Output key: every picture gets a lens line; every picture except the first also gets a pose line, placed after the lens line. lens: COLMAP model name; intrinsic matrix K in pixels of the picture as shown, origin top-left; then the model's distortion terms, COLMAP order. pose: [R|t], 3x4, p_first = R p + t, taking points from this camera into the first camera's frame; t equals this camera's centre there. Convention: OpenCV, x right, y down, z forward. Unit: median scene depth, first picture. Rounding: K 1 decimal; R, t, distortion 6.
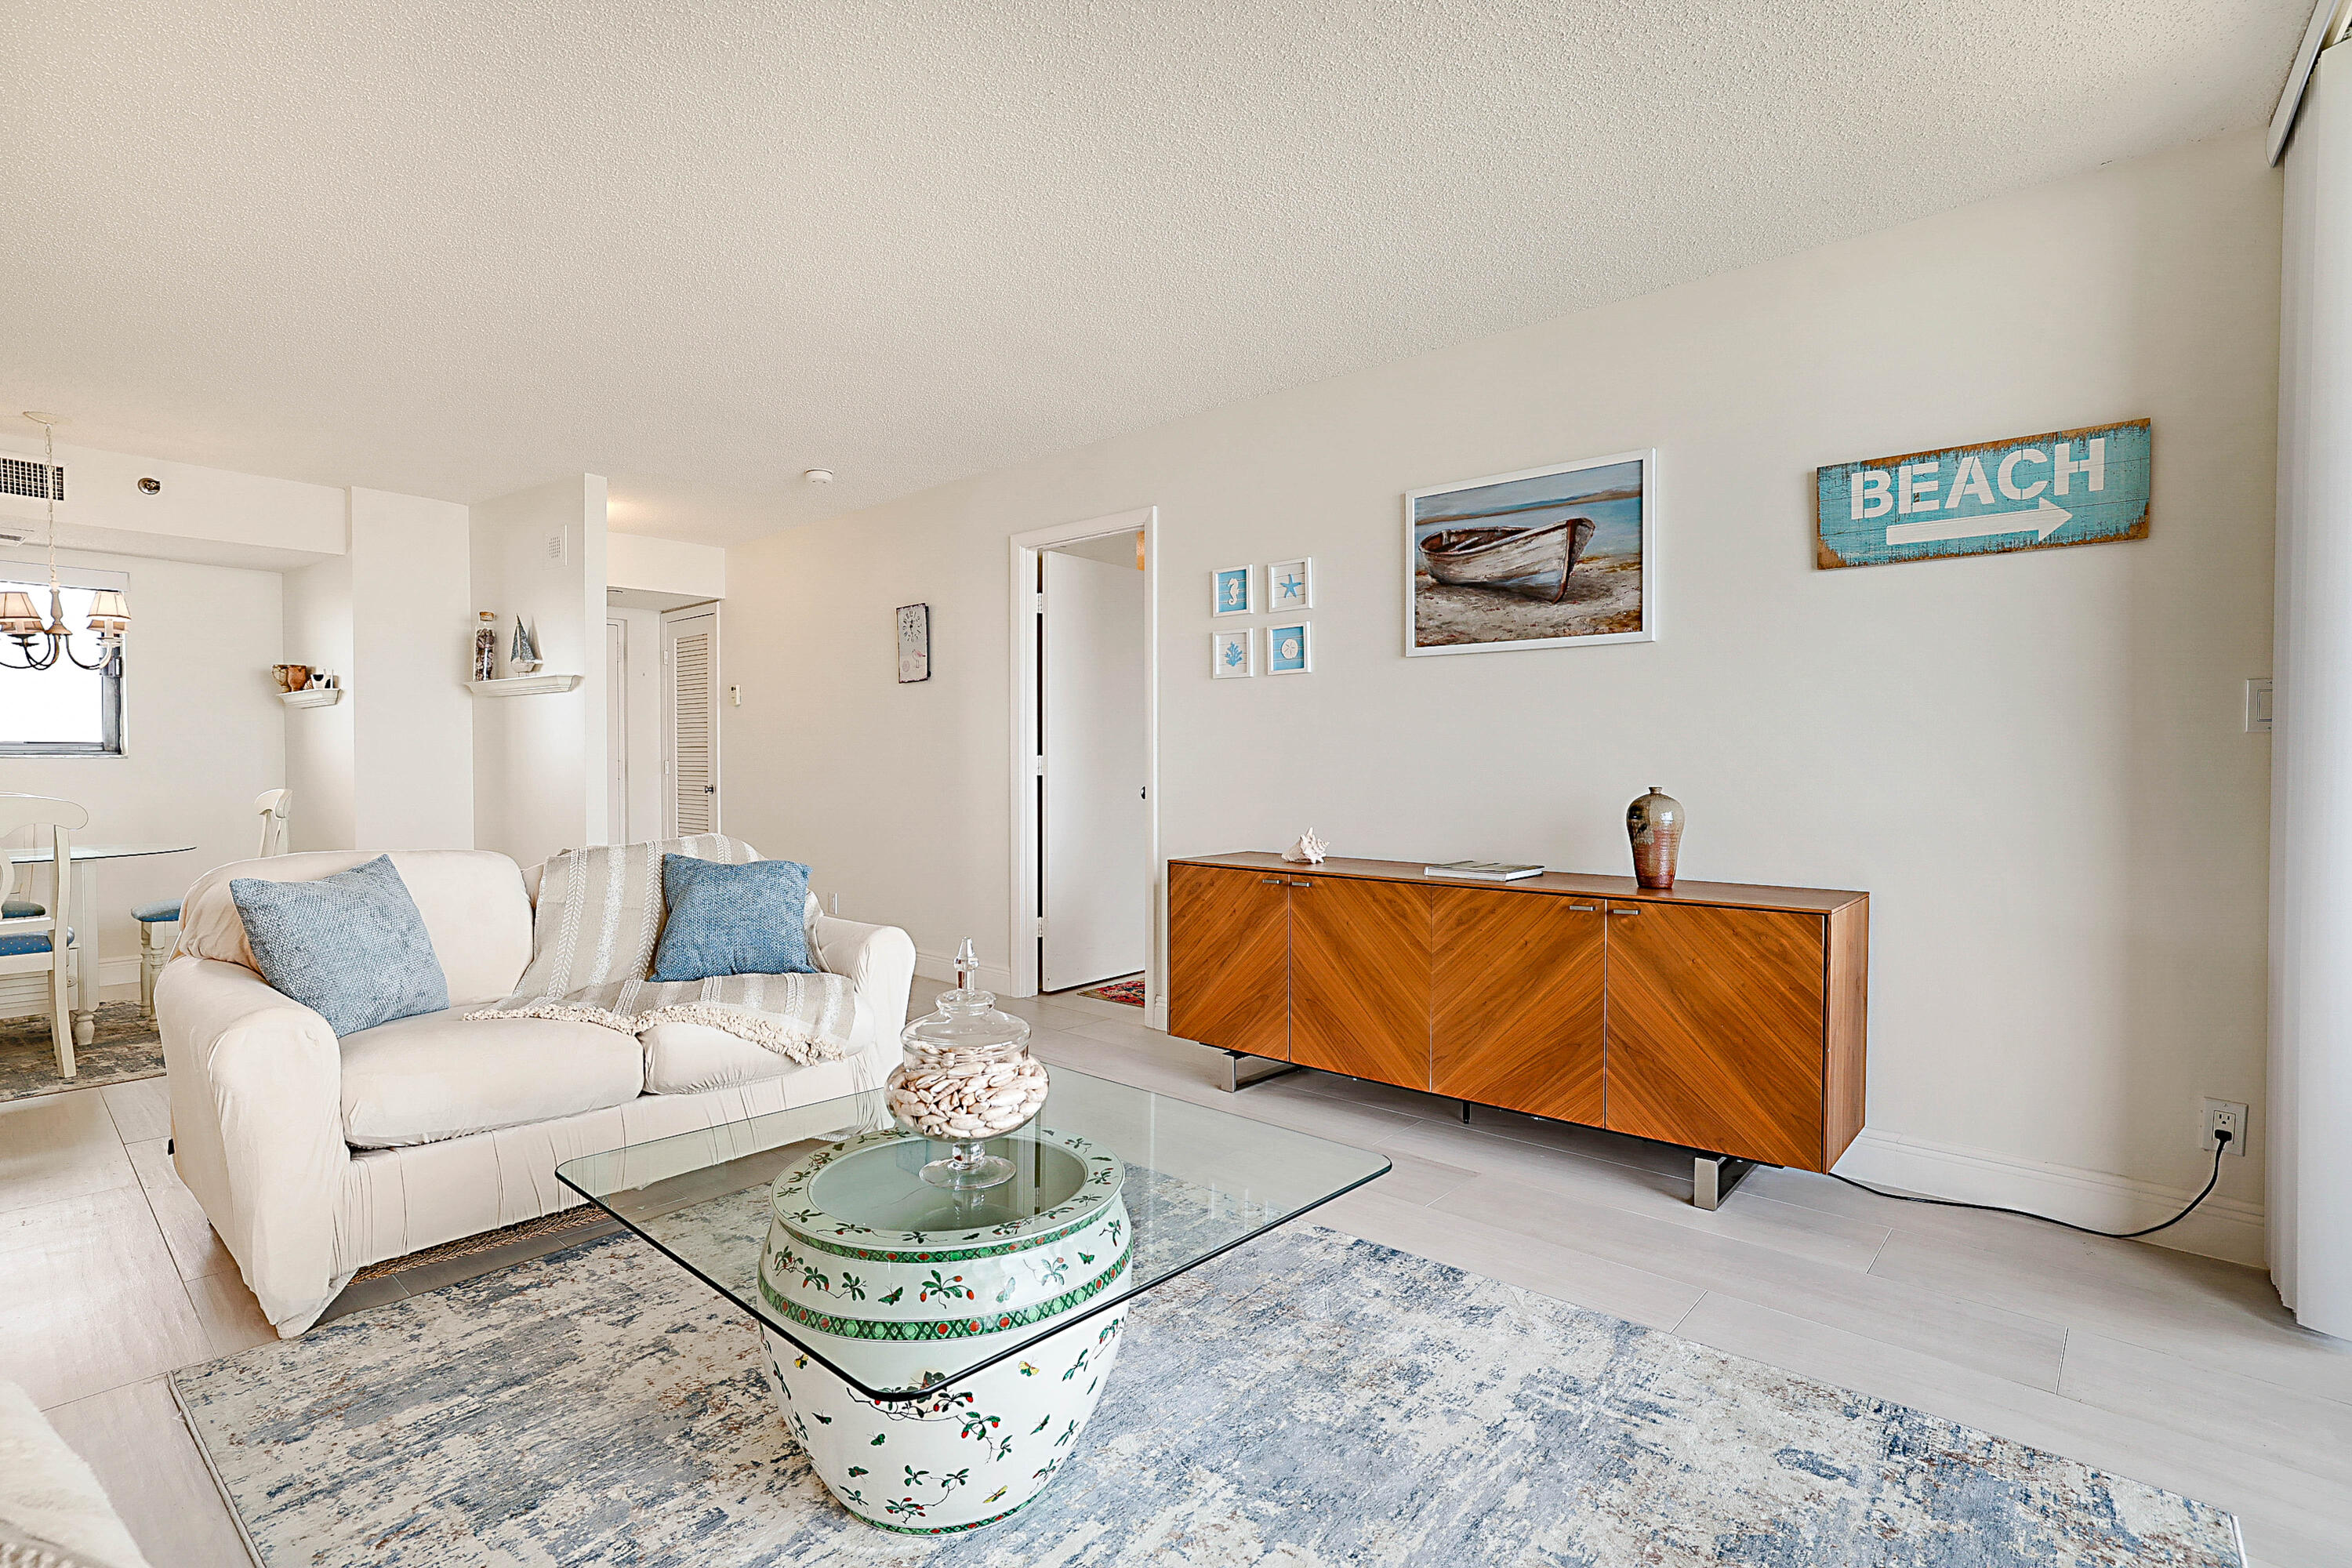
lens RADIAL K [[1137.8, 0, 1178.6], [0, 1137.8, 769.7], [0, 0, 1]] dist [-0.020770, 0.002080]
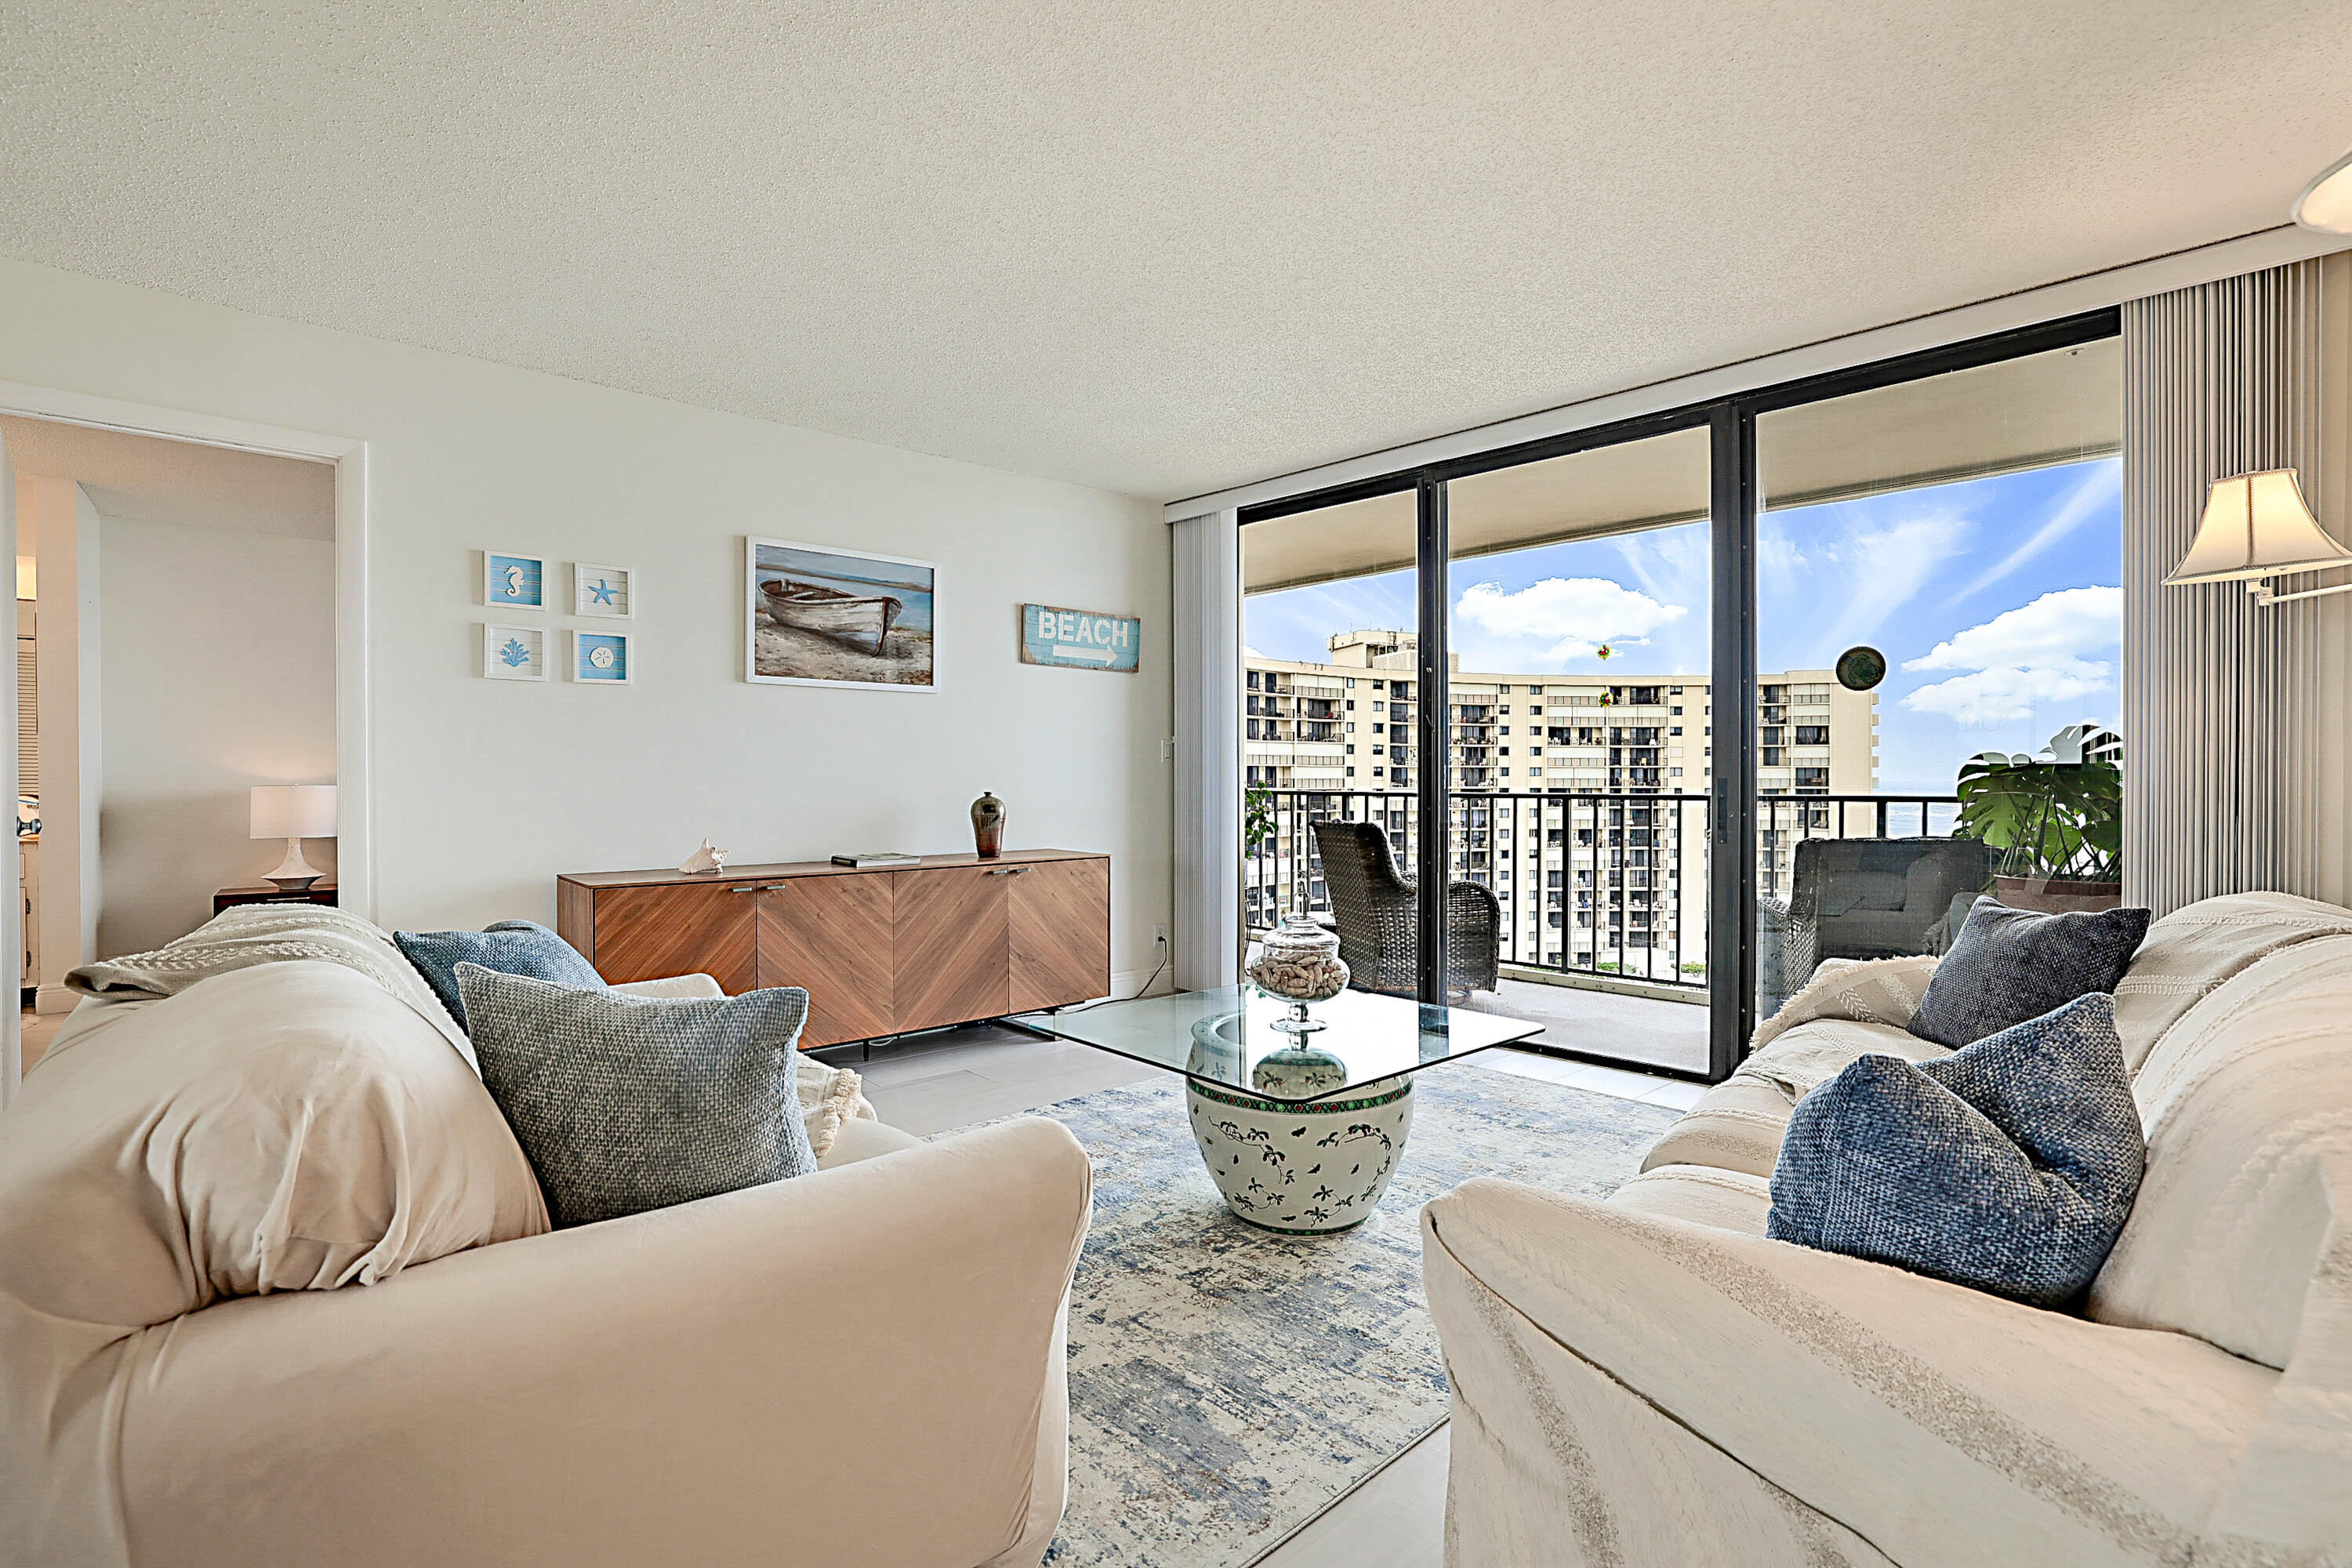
lens RADIAL K [[1230.3, 0, 1072.8], [0, 1230.3, 757.8], [0, 0, 1]] dist [-0.019921, 0.000760]
pose [[0.117673, 0.006225, 0.993033, -1.095370], [0.002200, 0.999976, -0.006529, -0.017875], [-0.993050, 0.002953, 0.117657, 0.605991]]
